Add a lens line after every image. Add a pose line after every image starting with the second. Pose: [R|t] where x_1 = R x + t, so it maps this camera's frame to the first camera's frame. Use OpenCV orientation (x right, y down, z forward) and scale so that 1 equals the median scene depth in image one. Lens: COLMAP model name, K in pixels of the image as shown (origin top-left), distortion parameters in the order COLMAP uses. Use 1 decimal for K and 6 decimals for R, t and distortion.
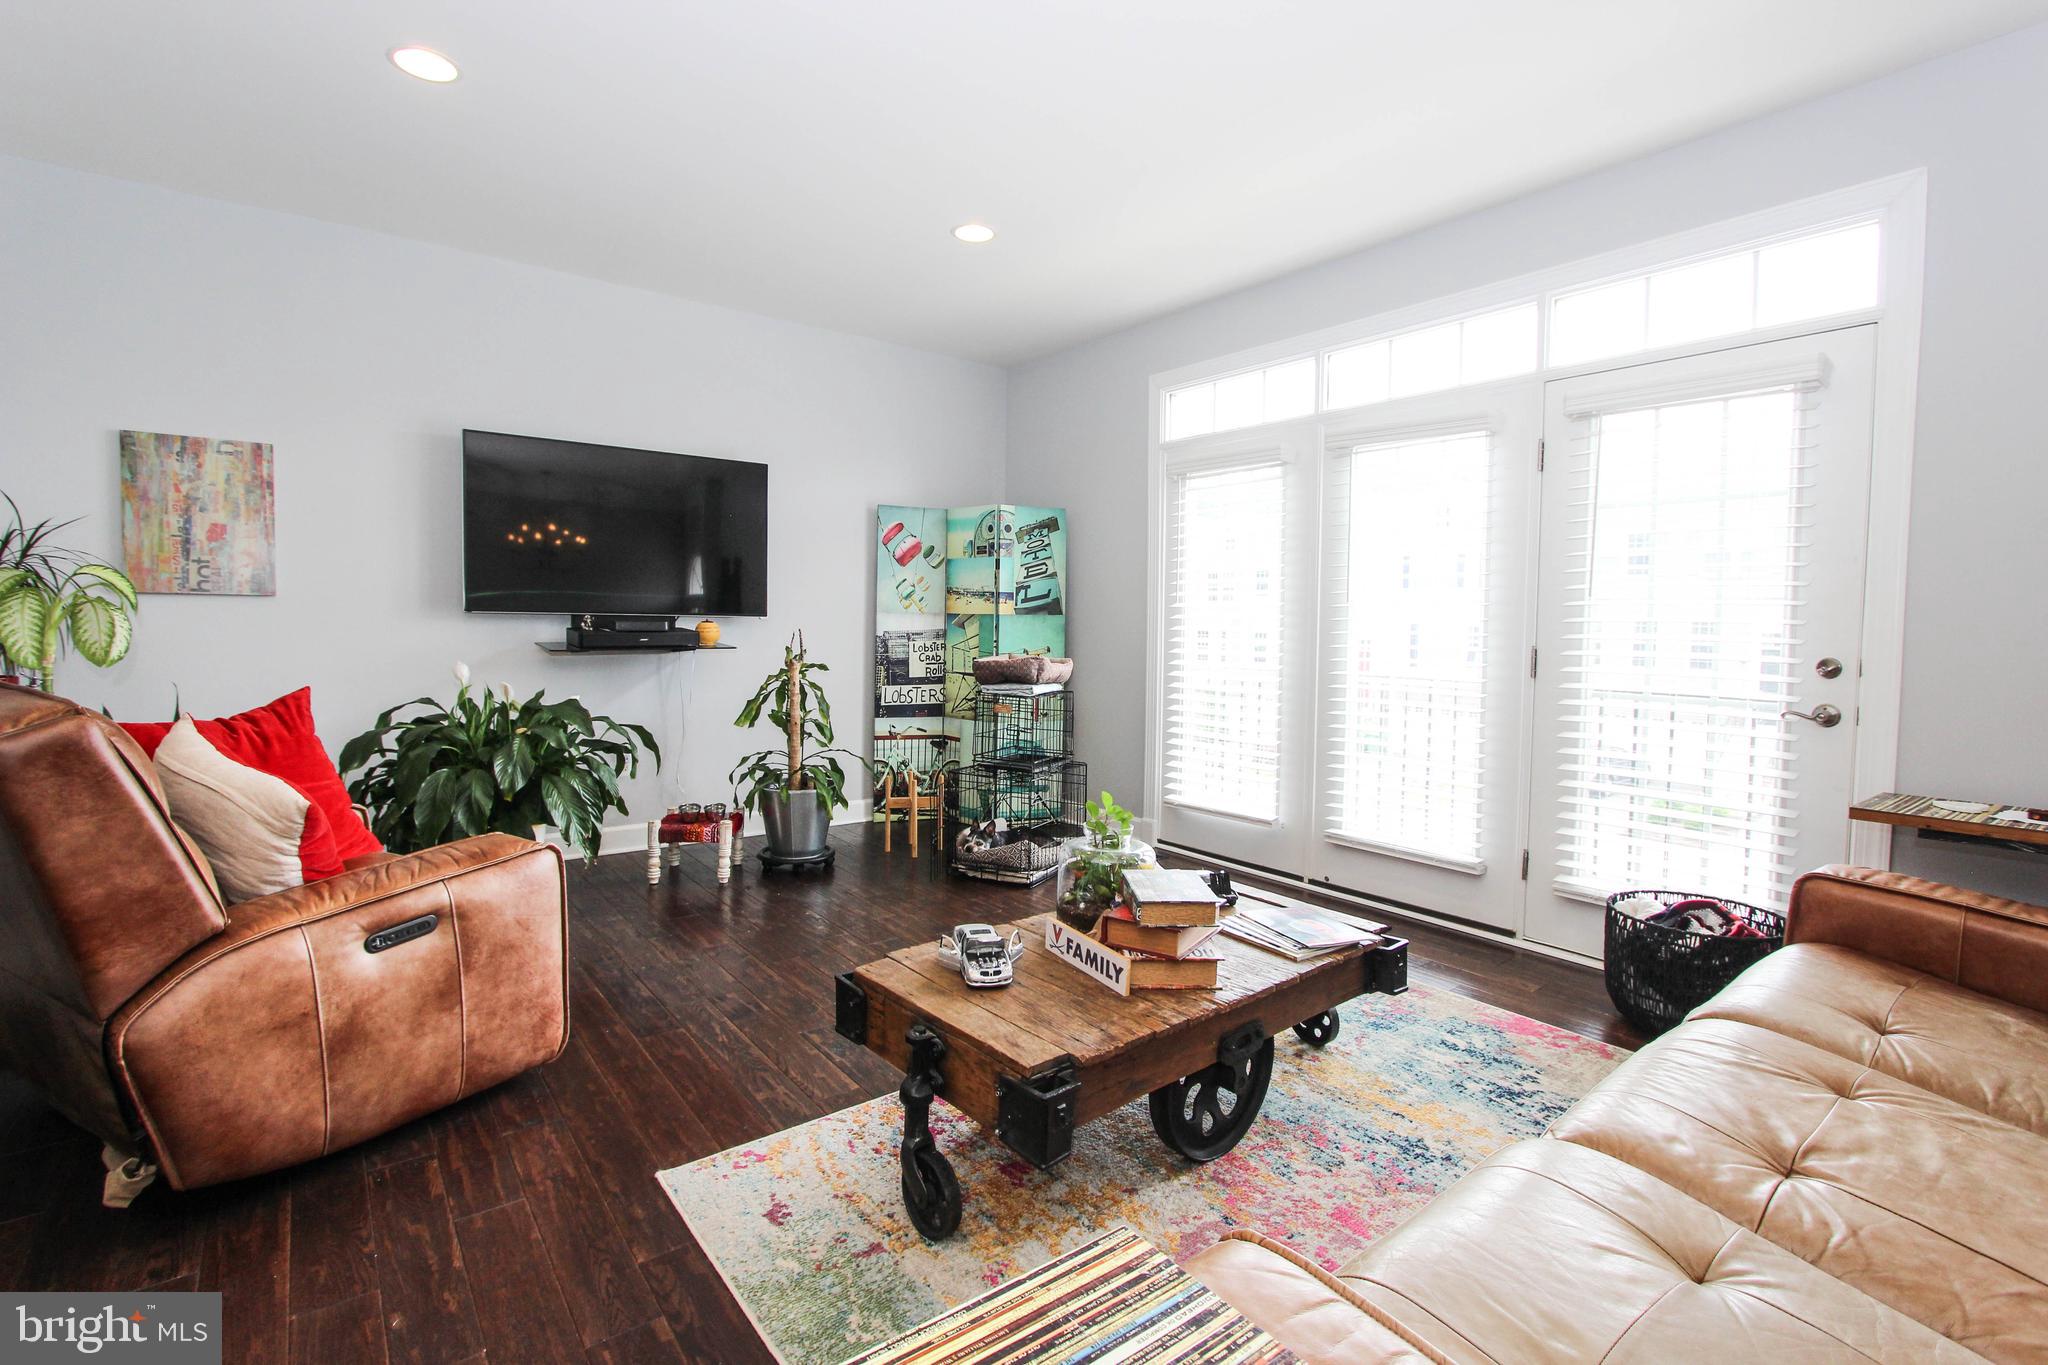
lens RADIAL K [[938.7, 0, 1026.4], [0, 938.7, 679.9], [0, 0, 1]] dist [-0.014332, -0.000069]
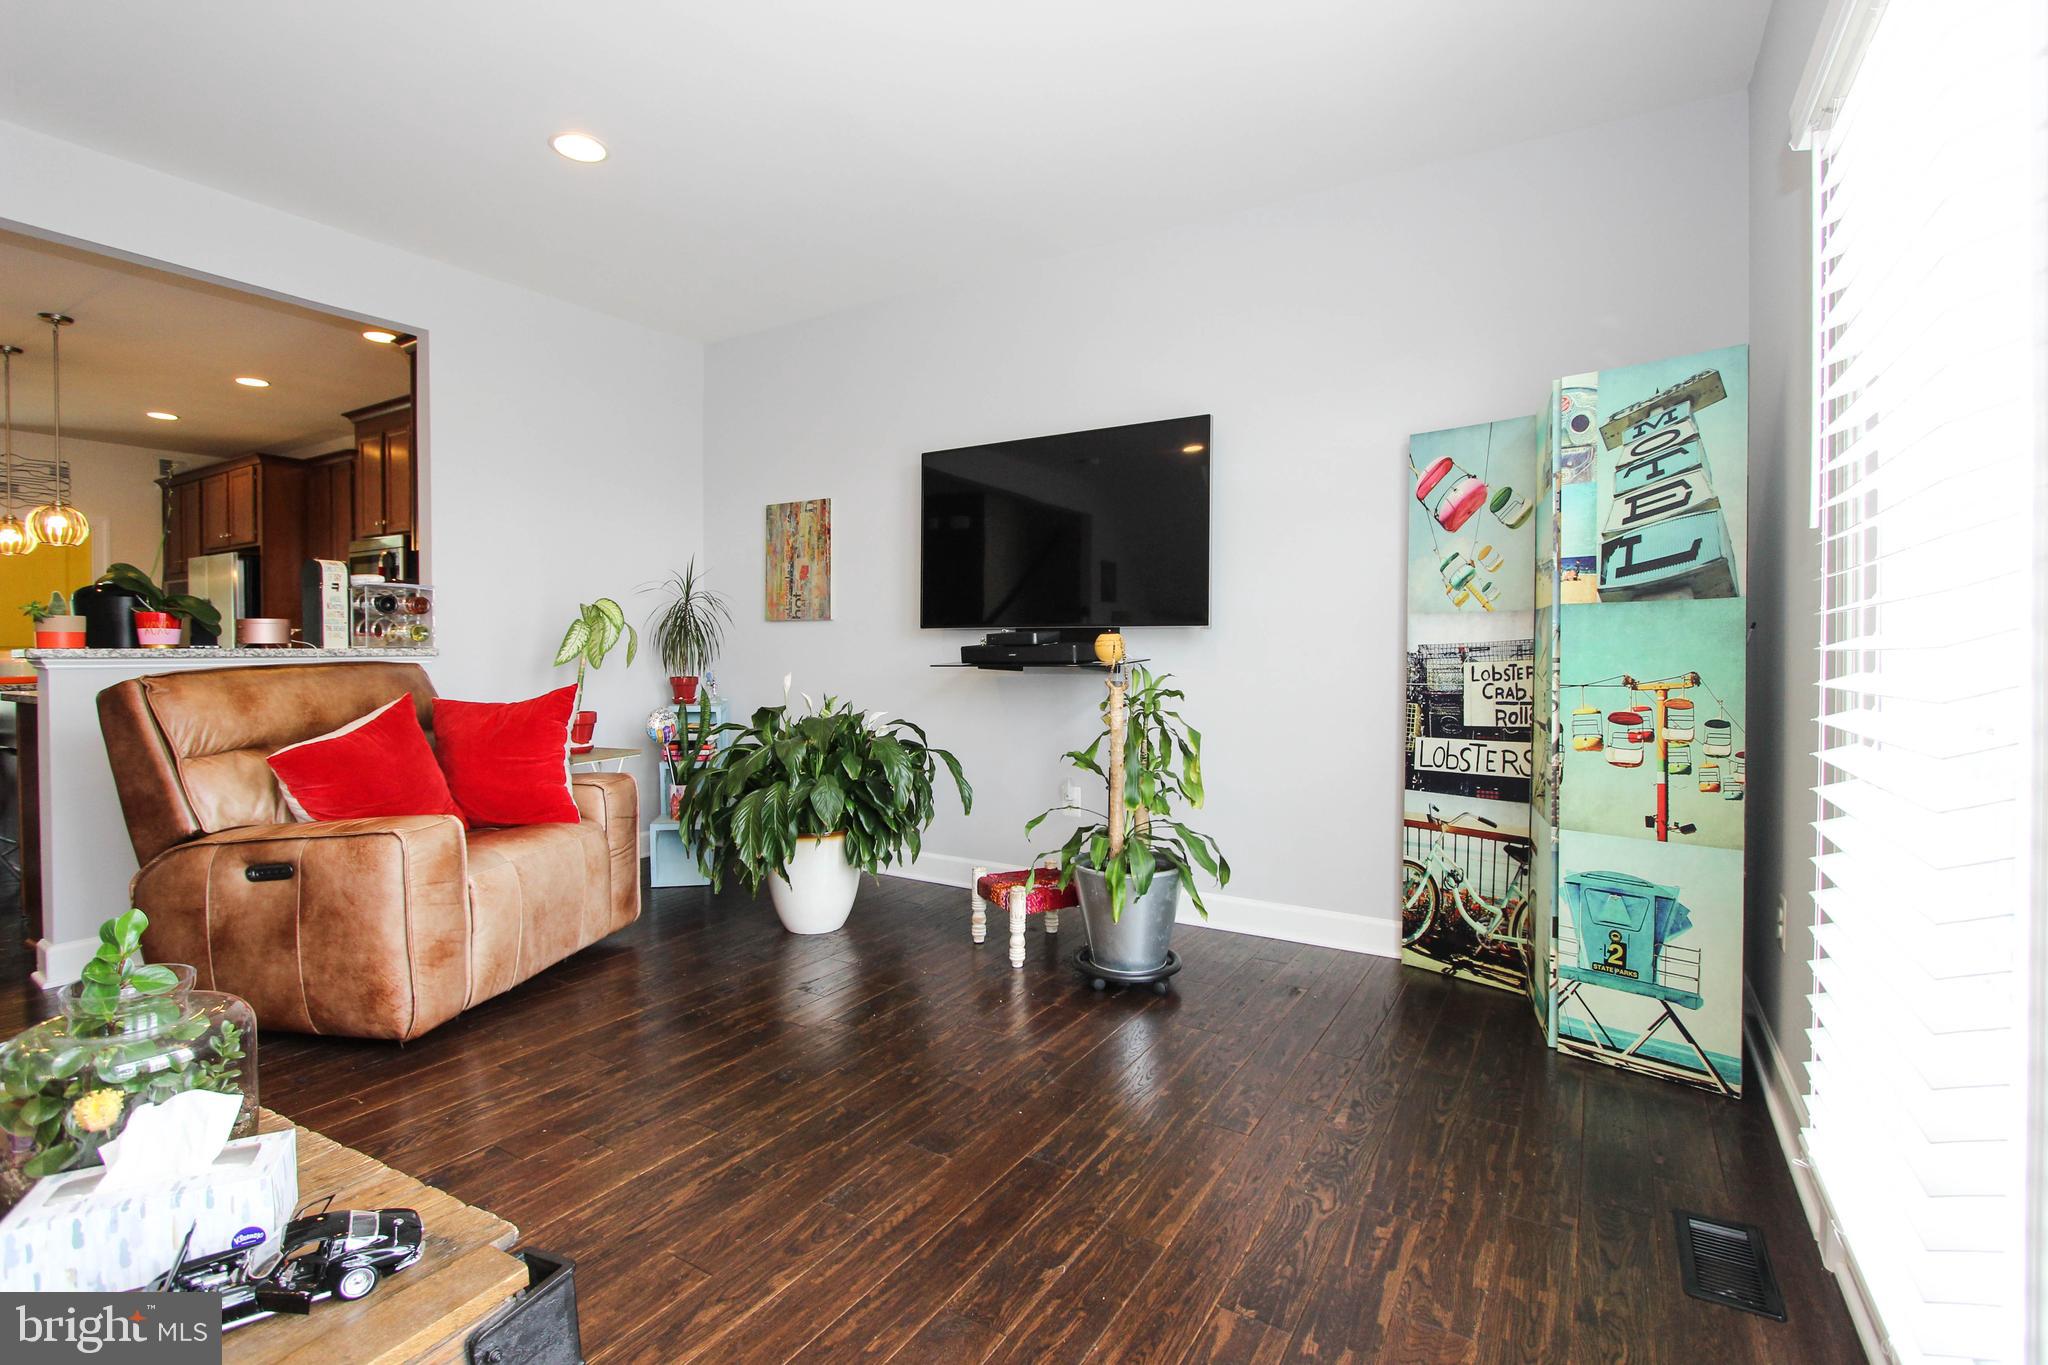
lens RADIAL K [[938.7, 0, 1024.0], [0, 938.7, 671.1], [0, 0, 1]] dist [-0.014332, -0.000069]
pose [[0.354740, 0.005255, -0.934950, 0.317499], [-0.056565, 0.998273, -0.015852, -0.011914], [0.933252, 0.058509, 0.354425, 0.564574]]
